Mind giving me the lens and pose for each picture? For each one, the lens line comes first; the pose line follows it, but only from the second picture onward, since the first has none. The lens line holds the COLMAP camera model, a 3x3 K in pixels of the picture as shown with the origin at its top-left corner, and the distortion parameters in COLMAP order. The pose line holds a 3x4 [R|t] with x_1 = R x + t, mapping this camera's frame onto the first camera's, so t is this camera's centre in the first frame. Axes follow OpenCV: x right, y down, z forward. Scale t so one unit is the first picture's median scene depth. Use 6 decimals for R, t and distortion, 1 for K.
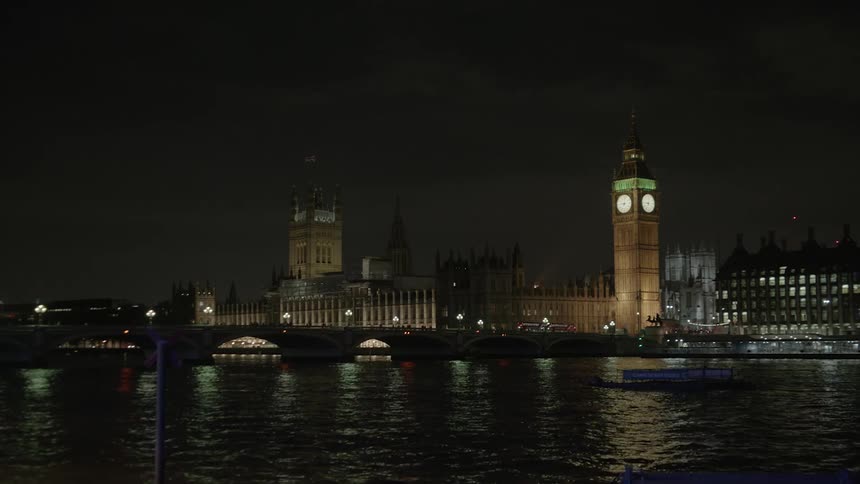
lens RADIAL K [[1059.1, 0, 423.8], [0, 1059.1, 243.8], [0, 0, 1]] dist [-0.031930, 0.009377]
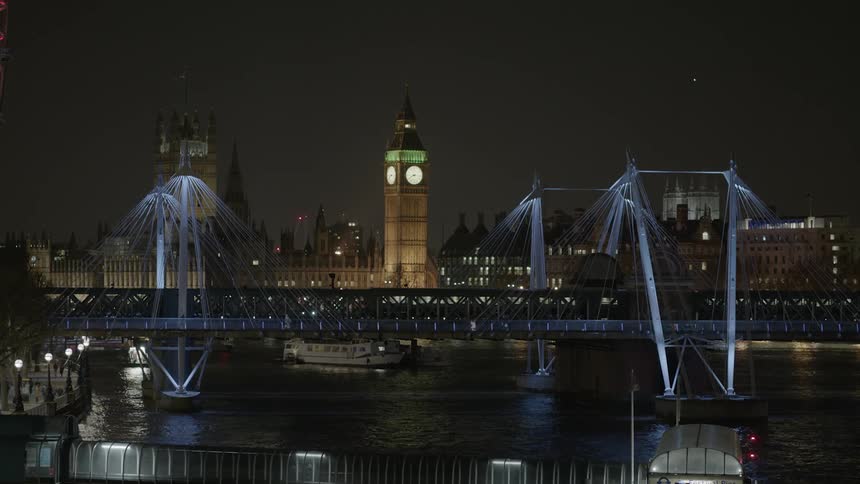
lens RADIAL K [[2529.9, 0, 430.0], [0, 2529.9, 242.0], [0, 0, 1]] dist [-0.070836, -0.907332]
pose [[0.987156, 0.010272, -0.159430, 0.605424], [0.001888, 0.997111, 0.075930, -0.156012], [0.159749, -0.075255, 0.984285, -1.347149]]
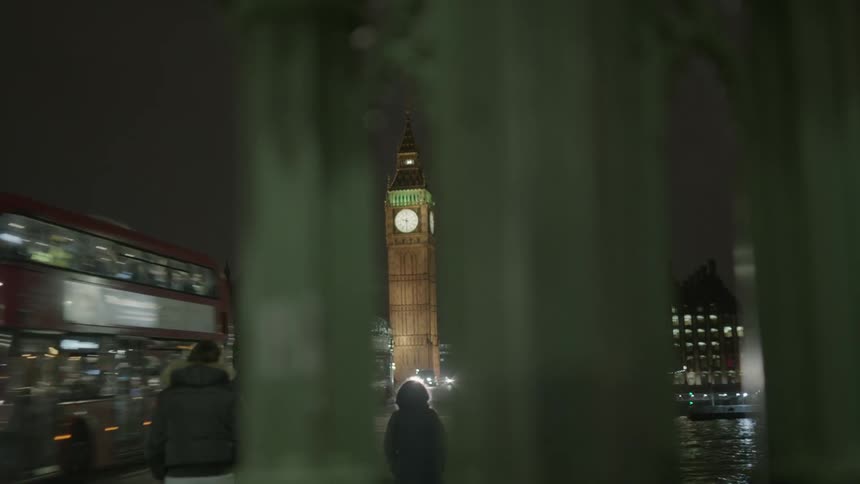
lens RADIAL K [[1059.1, 0, 423.8], [0, 1059.1, 243.8], [0, 0, 1]] dist [-0.031930, 0.009377]
pose [[0.722067, 0.081470, 0.687009, -0.334261], [-0.036736, 0.996156, -0.079520, 0.040425], [-0.690847, 0.032181, 0.722285, 0.428178]]
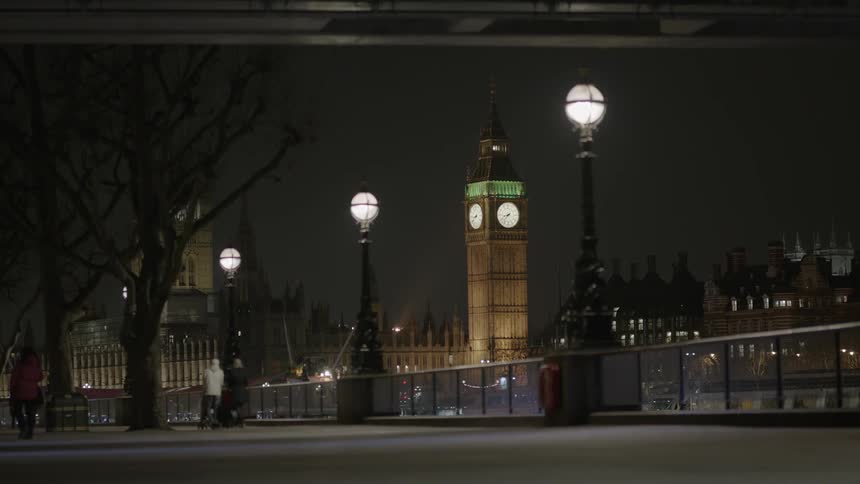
lens RADIAL K [[2529.9, 0, 430.0], [0, 2529.9, 242.0], [0, 0, 1]] dist [-0.070836, -0.907332]
pose [[0.990647, -0.024578, -0.134217, 0.388389], [0.028443, 0.999232, 0.026954, -0.067565], [0.133452, -0.030519, 0.990585, -0.711146]]
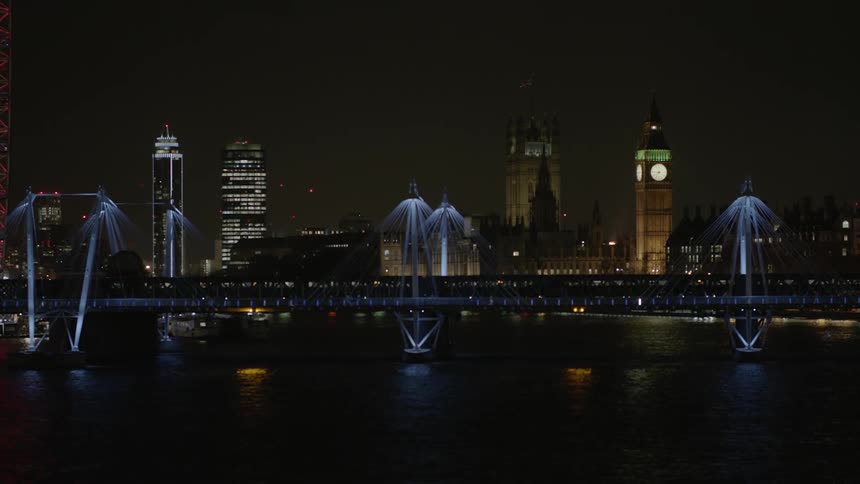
lens RADIAL K [[2529.9, 0, 430.0], [0, 2529.9, 242.0], [0, 0, 1]] dist [-0.070836, -0.907332]
pose [[0.910796, -0.002049, -0.412852, 1.075433], [0.036051, 0.996563, 0.074586, -0.169837], [0.411280, -0.082816, 0.907739, -1.483520]]
